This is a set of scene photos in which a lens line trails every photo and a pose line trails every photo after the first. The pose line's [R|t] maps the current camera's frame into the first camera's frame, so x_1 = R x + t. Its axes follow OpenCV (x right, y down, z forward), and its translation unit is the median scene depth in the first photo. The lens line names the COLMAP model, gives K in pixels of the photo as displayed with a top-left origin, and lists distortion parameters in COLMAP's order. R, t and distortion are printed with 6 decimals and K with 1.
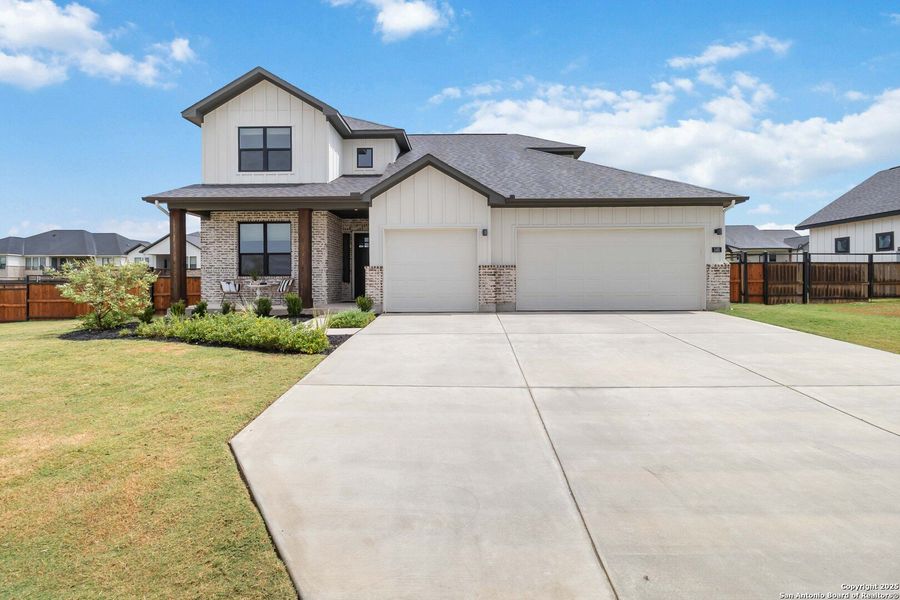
lens RADIAL K [[422.7, 0, 456.2], [0, 422.7, 281.8], [0, 0, 1]] dist [0.001748, 0.000039]
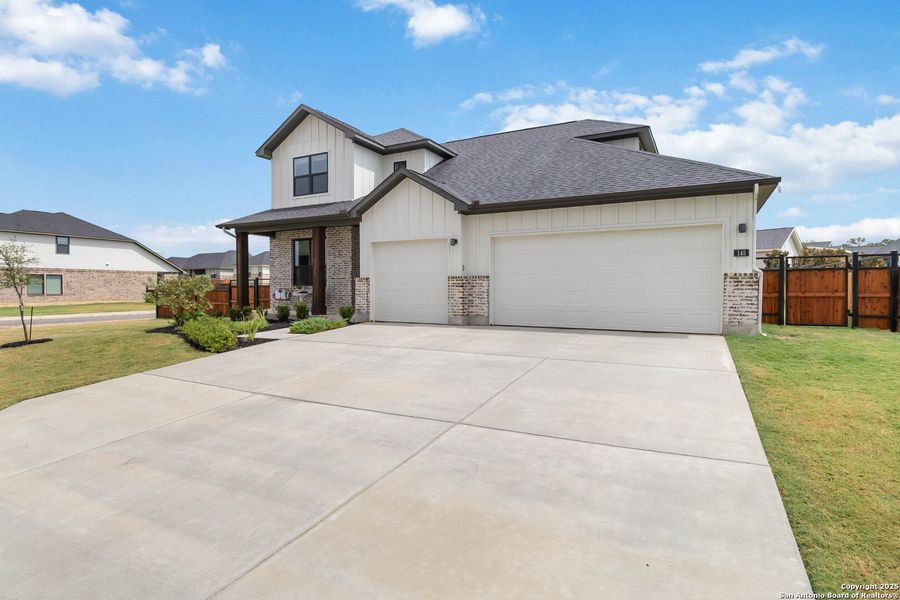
lens RADIAL K [[460.3, 0, 455.1], [0, 460.3, 289.0], [0, 0, 1]] dist [0.002124, 0.000792]
pose [[0.895623, 0.006540, -0.444766, 0.523998], [-0.003868, 0.999969, 0.006914, -0.016808], [0.444797, -0.004472, 0.895620, 0.063236]]
